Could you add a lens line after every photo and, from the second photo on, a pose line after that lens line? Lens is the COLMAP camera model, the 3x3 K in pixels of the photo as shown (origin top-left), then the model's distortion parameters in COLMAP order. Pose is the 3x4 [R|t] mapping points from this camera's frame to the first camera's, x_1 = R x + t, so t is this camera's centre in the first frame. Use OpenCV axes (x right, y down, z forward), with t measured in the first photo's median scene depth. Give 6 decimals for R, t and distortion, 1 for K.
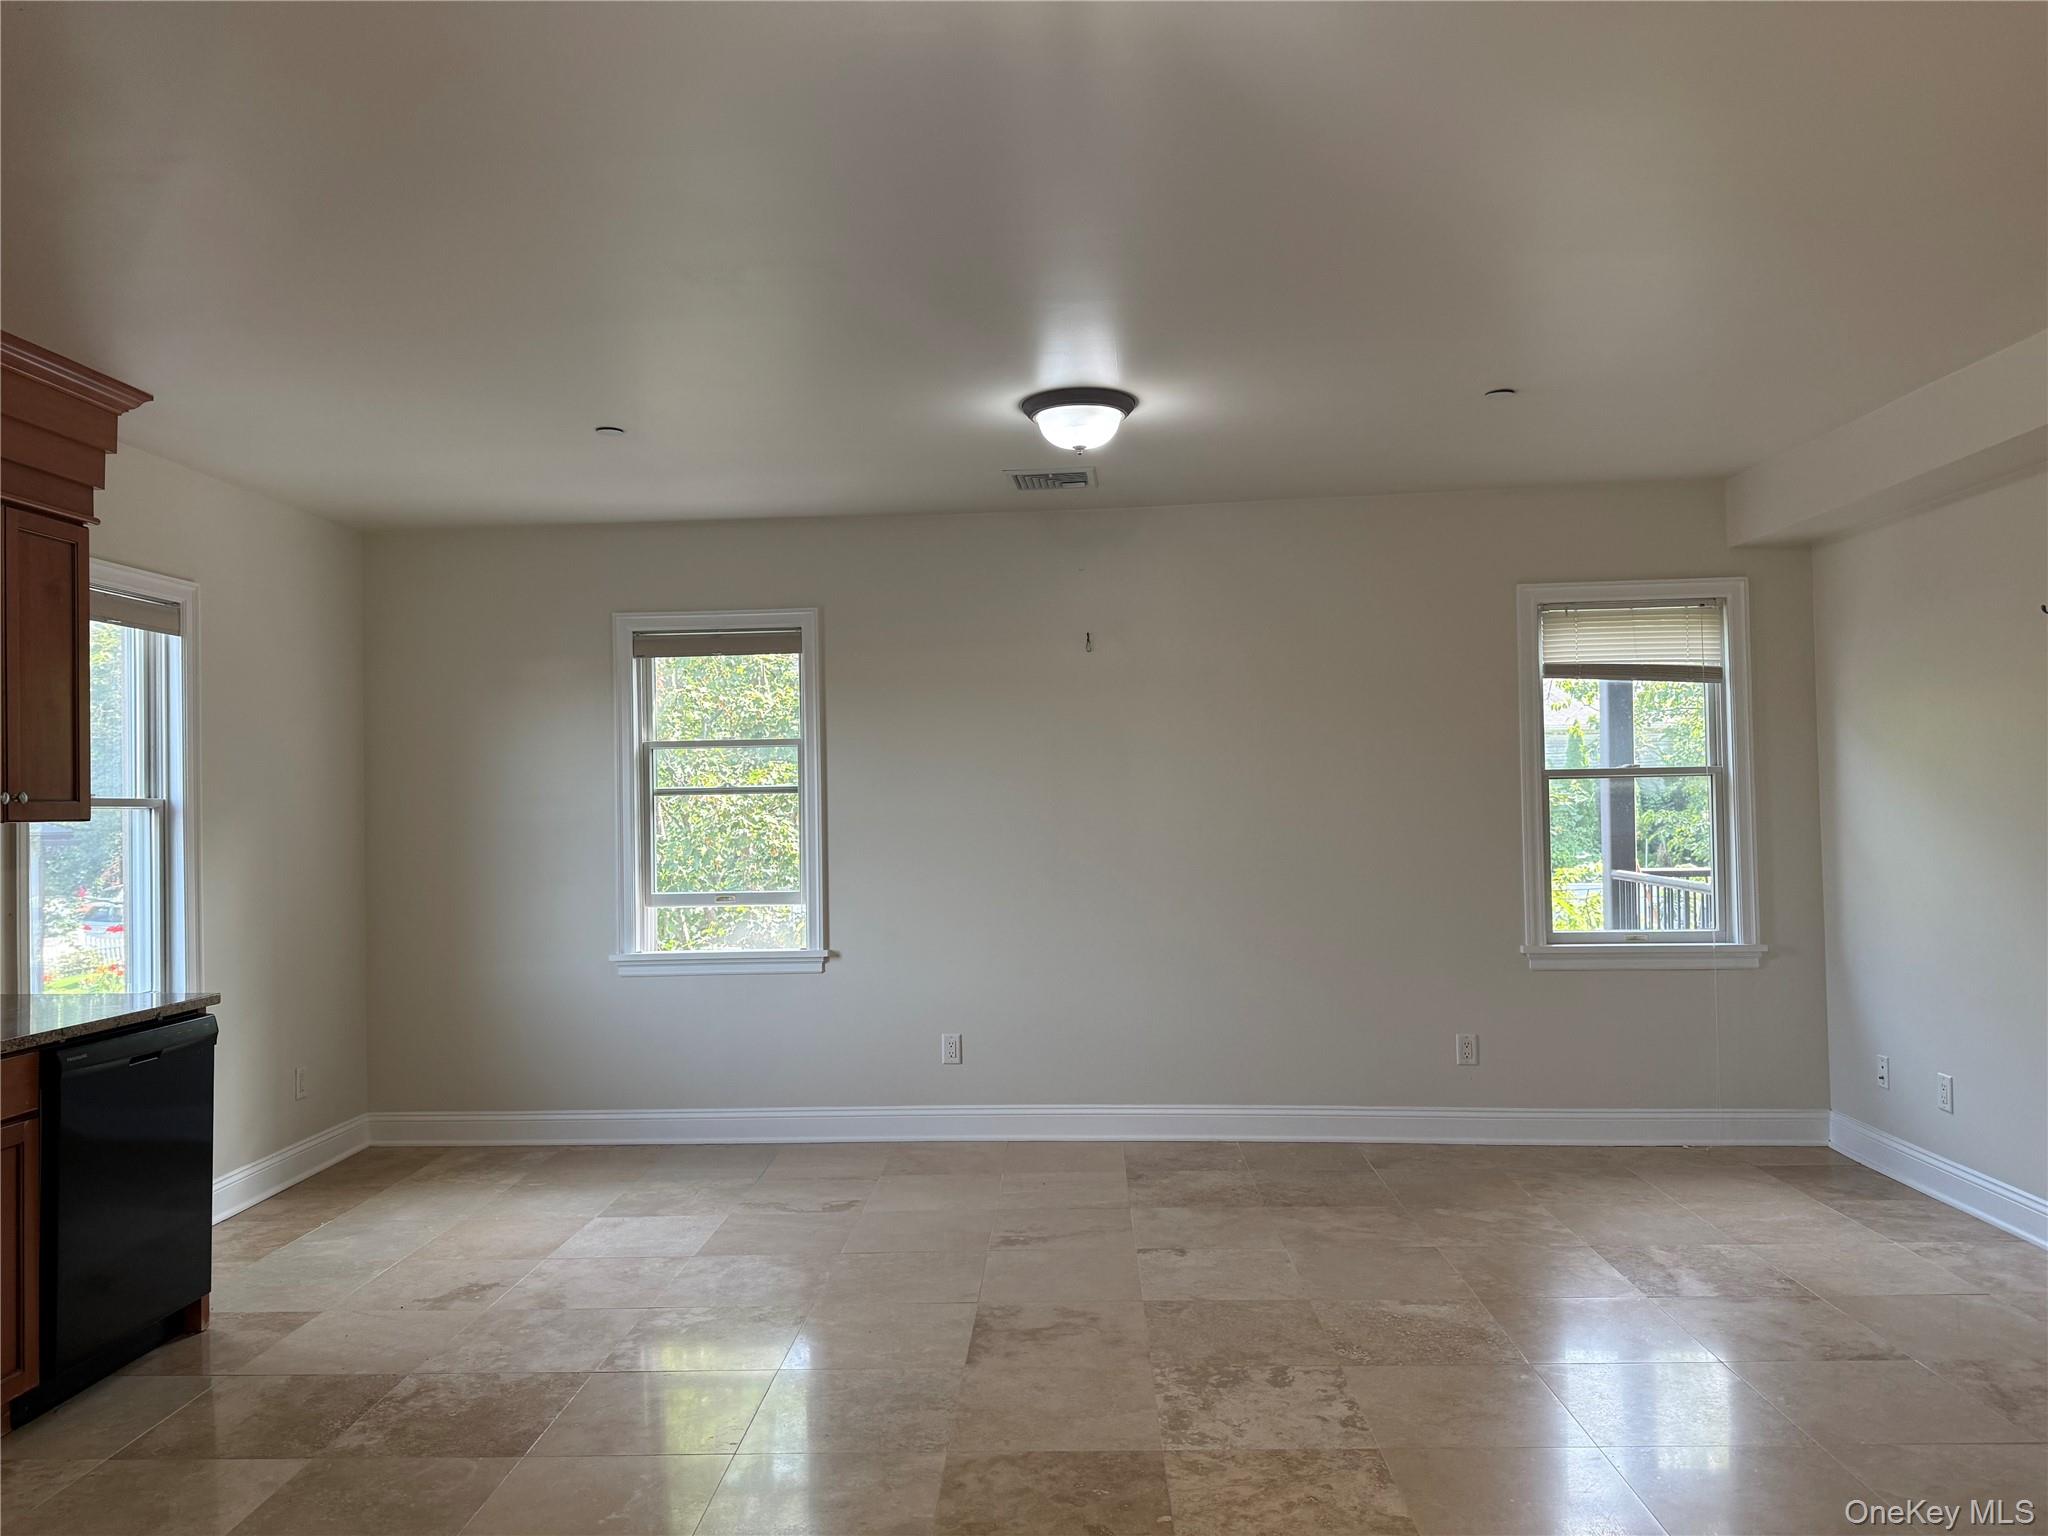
lens RADIAL K [[1448.8, 0, 1028.8], [0, 1448.8, 772.0], [0, 0, 1]] dist [0.083639, -0.096381]
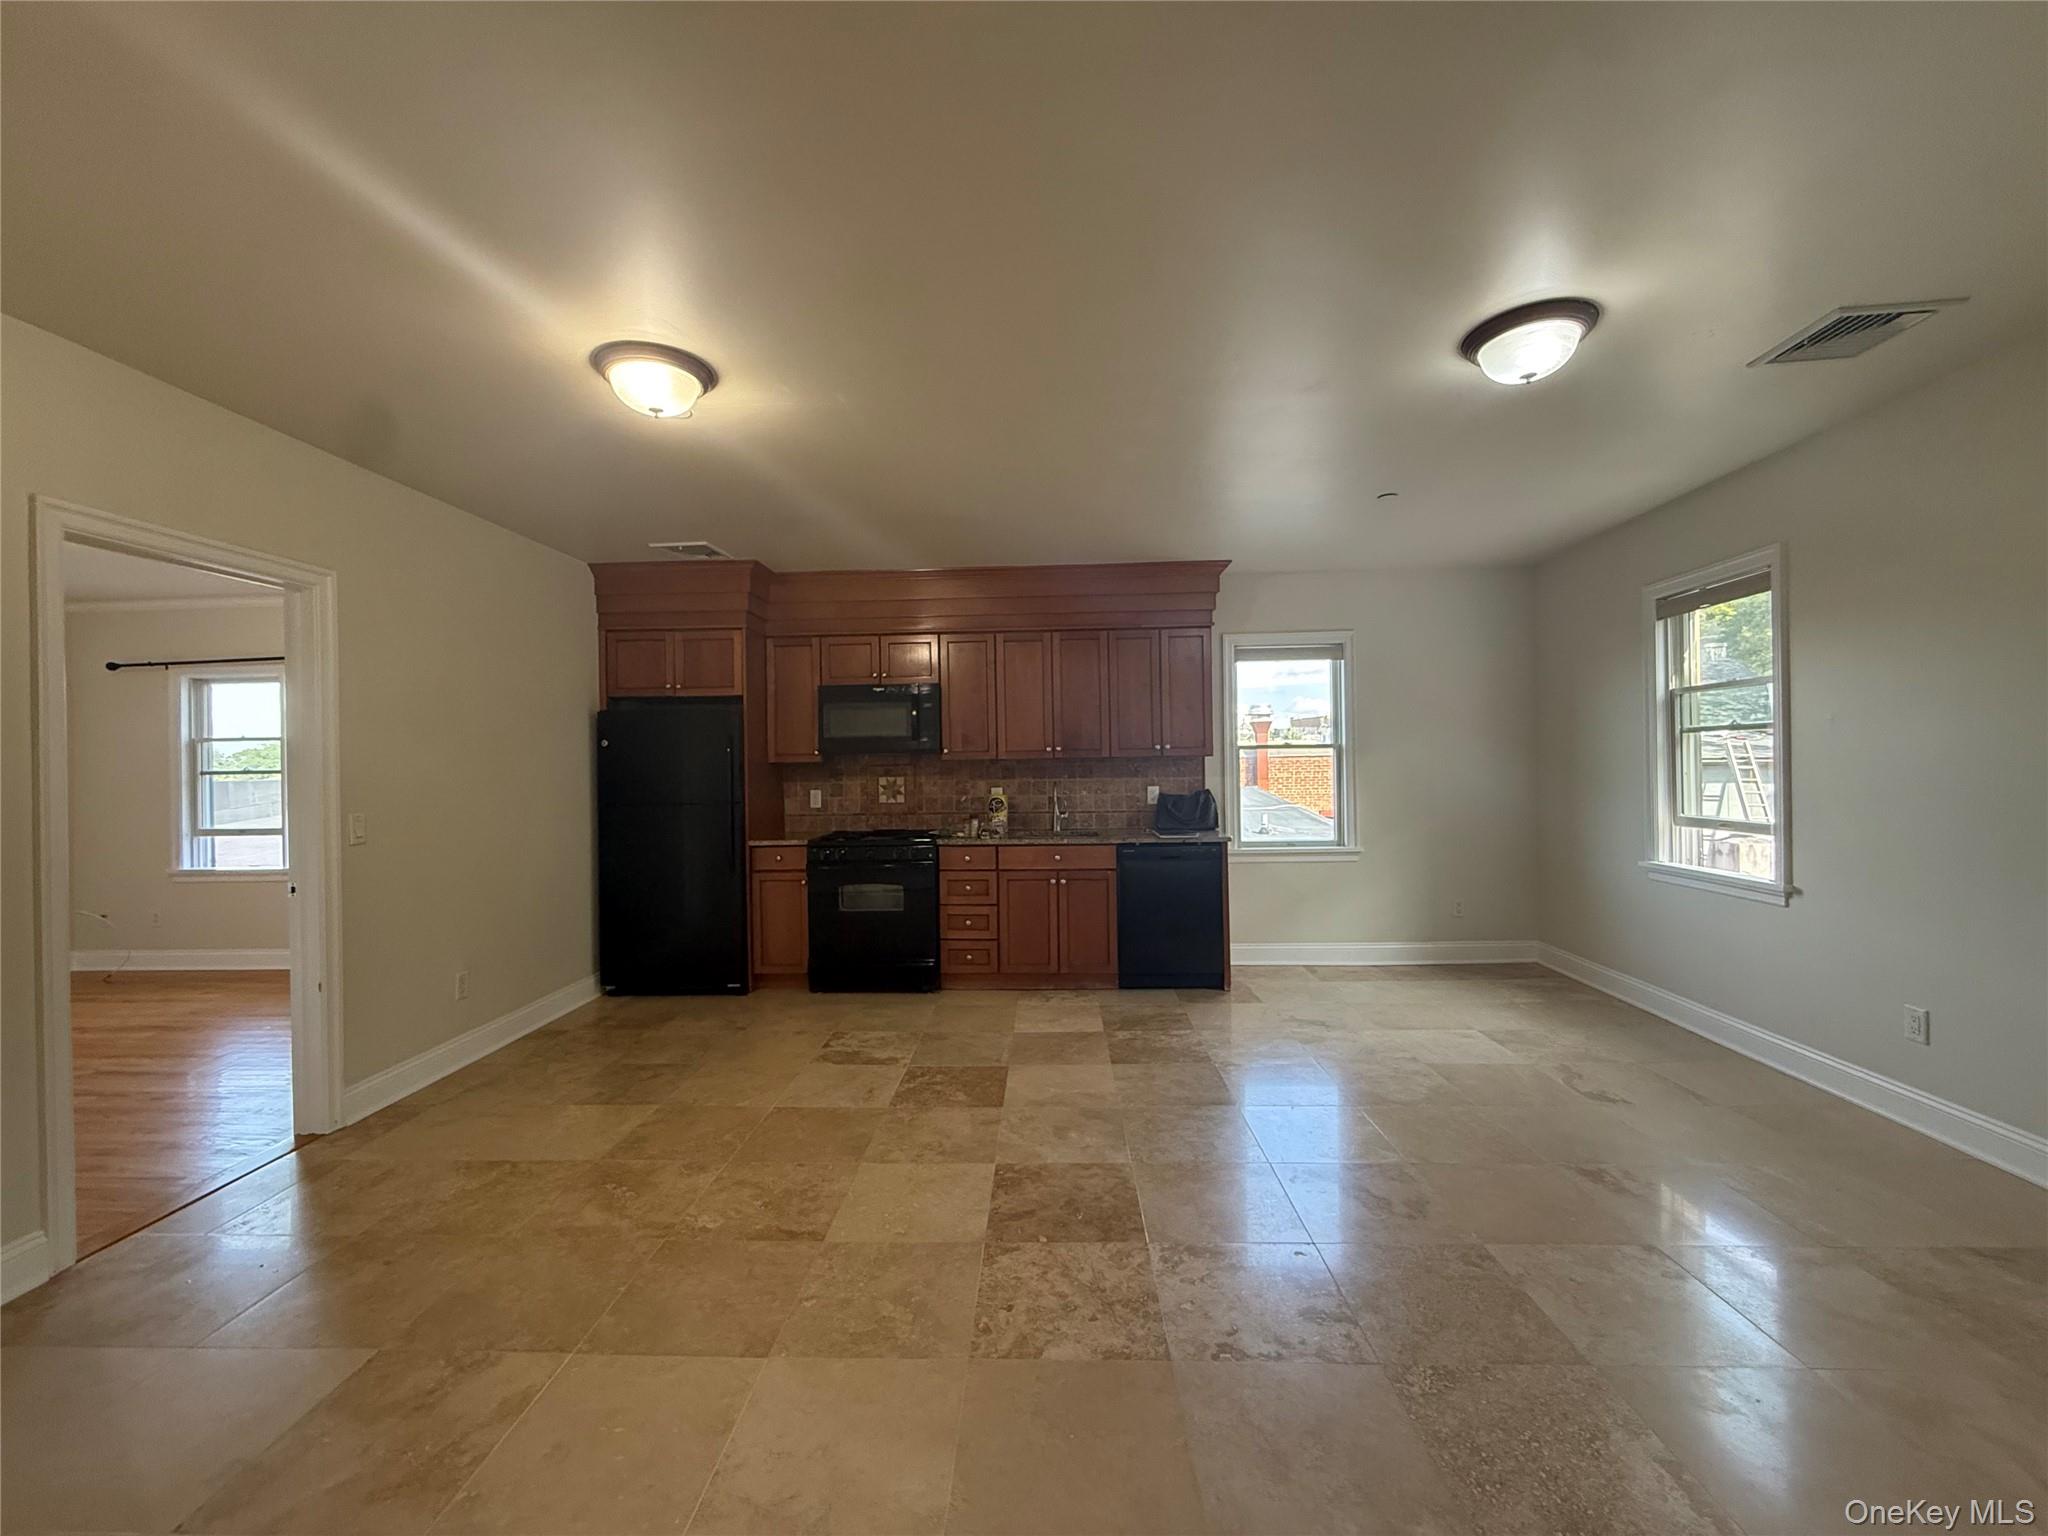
lens RADIAL K [[823.3, 0, 1024.0], [0, 823.3, 768.0], [0, 0, 1]] dist [0.004687, 0.000481]
pose [[-0.009597, 0.021267, -0.999728, 0.516523], [0.039264, 0.999011, 0.020875, 0.011256], [0.999183, -0.039053, -0.010423, 0.574908]]
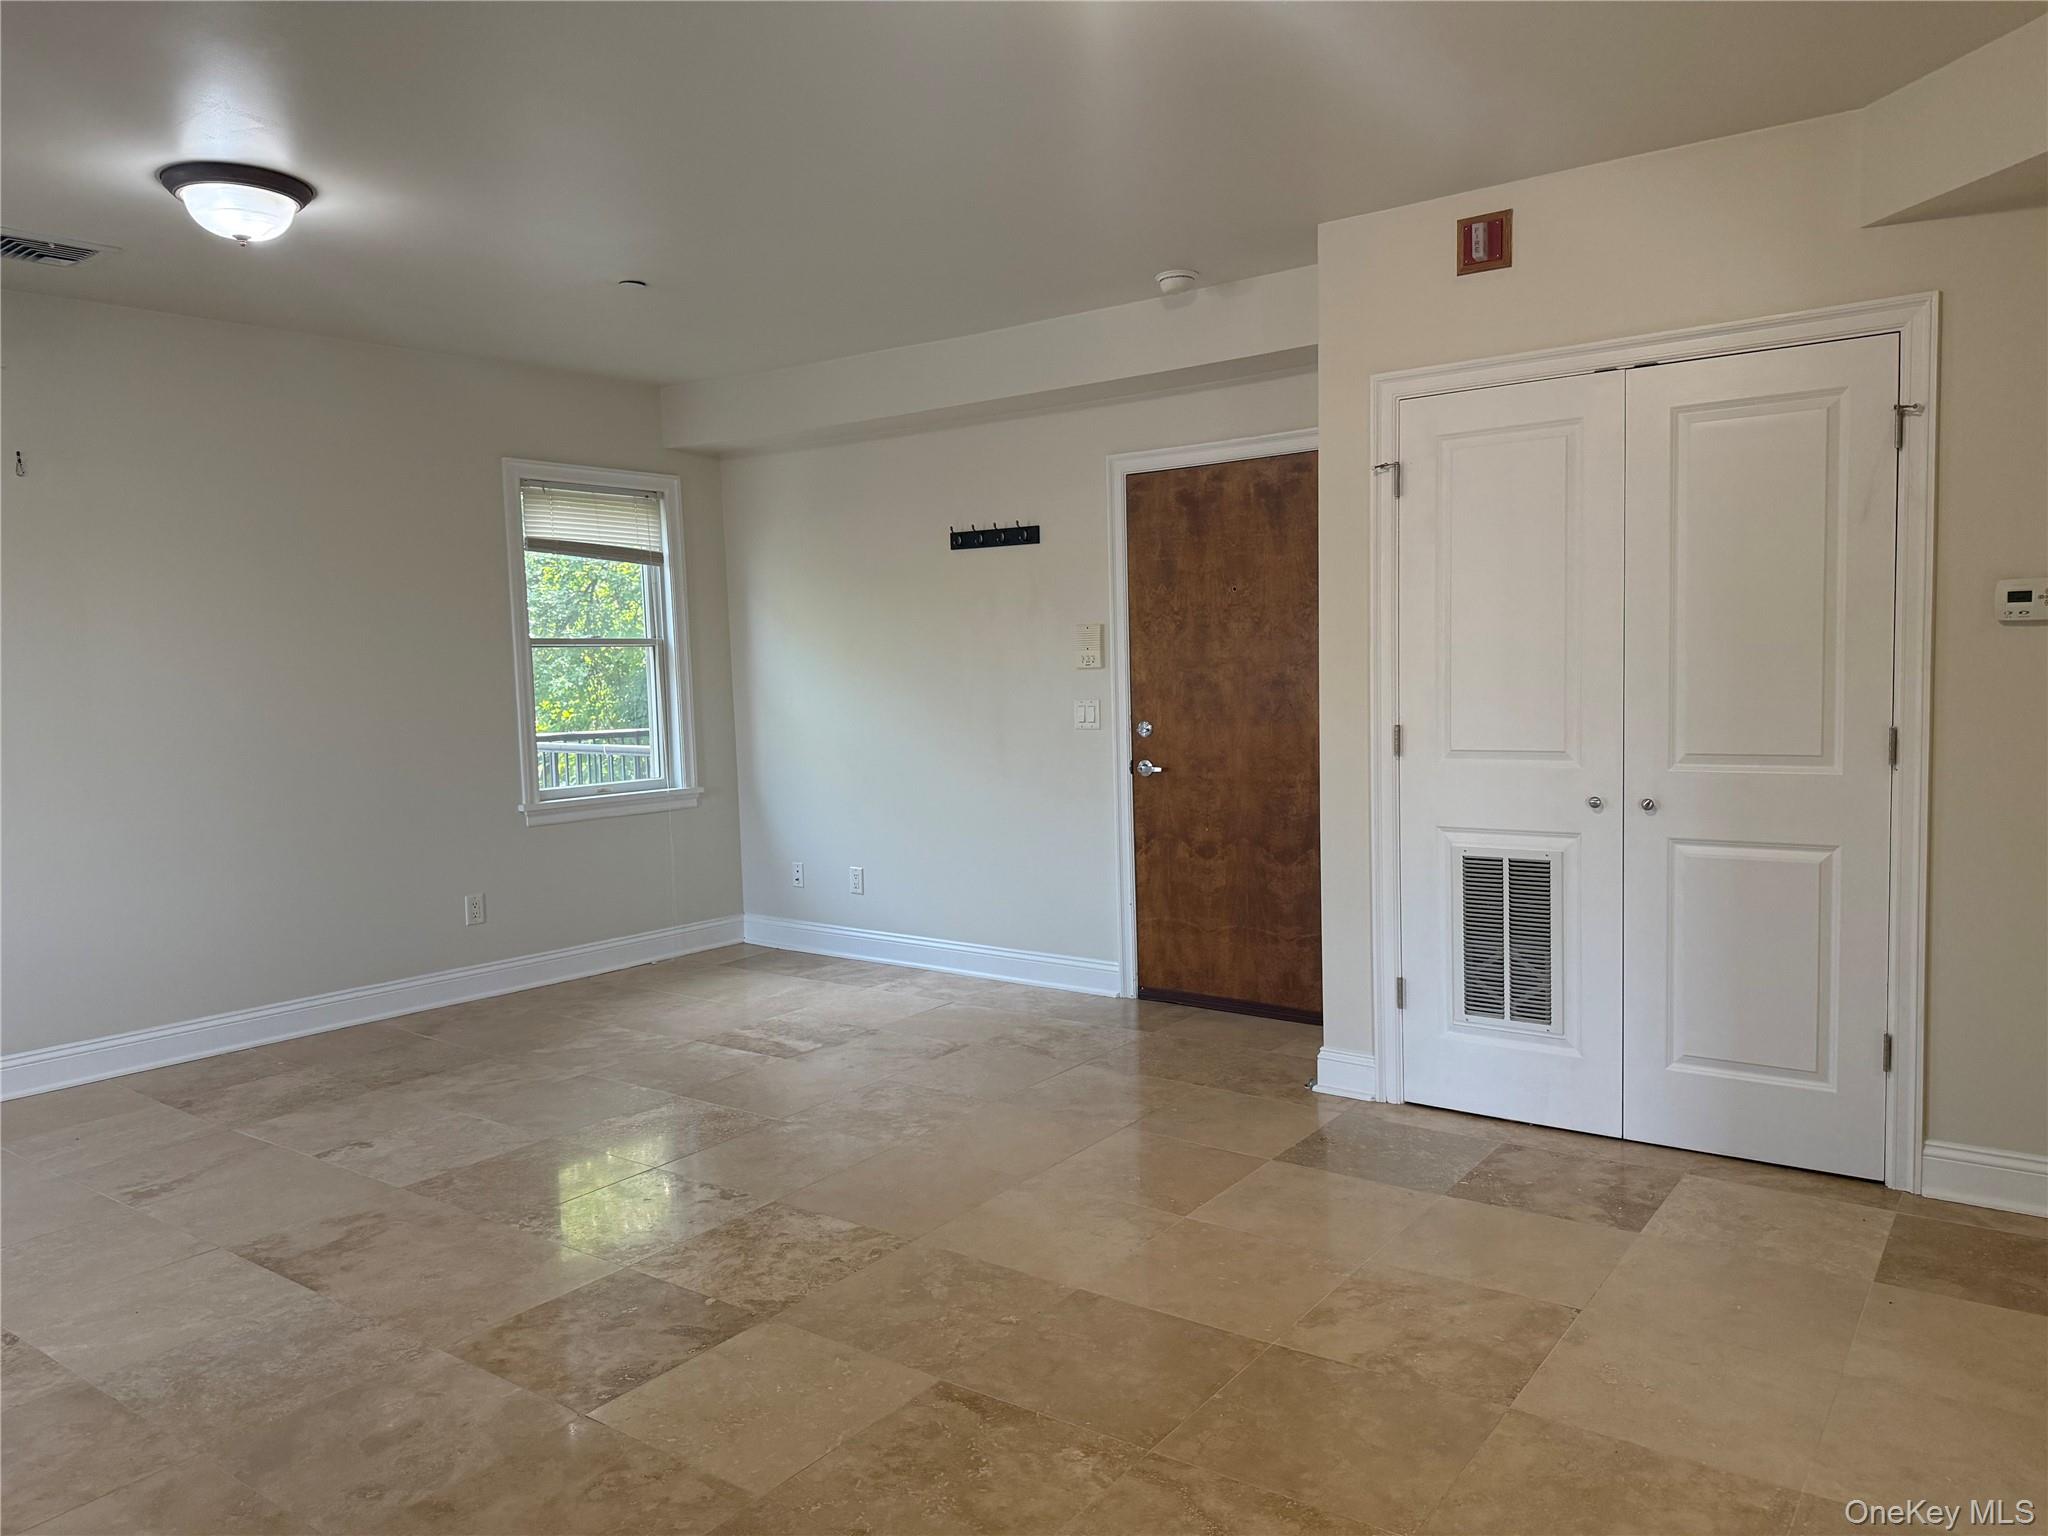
lens RADIAL K [[1448.8, 0, 1028.8], [0, 1448.8, 772.0], [0, 0, 1]] dist [0.083639, -0.096381]
pose [[0.567295, -0.059108, 0.821391, -0.370301], [-0.003062, 0.997262, 0.073879, 0.018197], [-0.823509, -0.044426, 0.565561, 0.115189]]
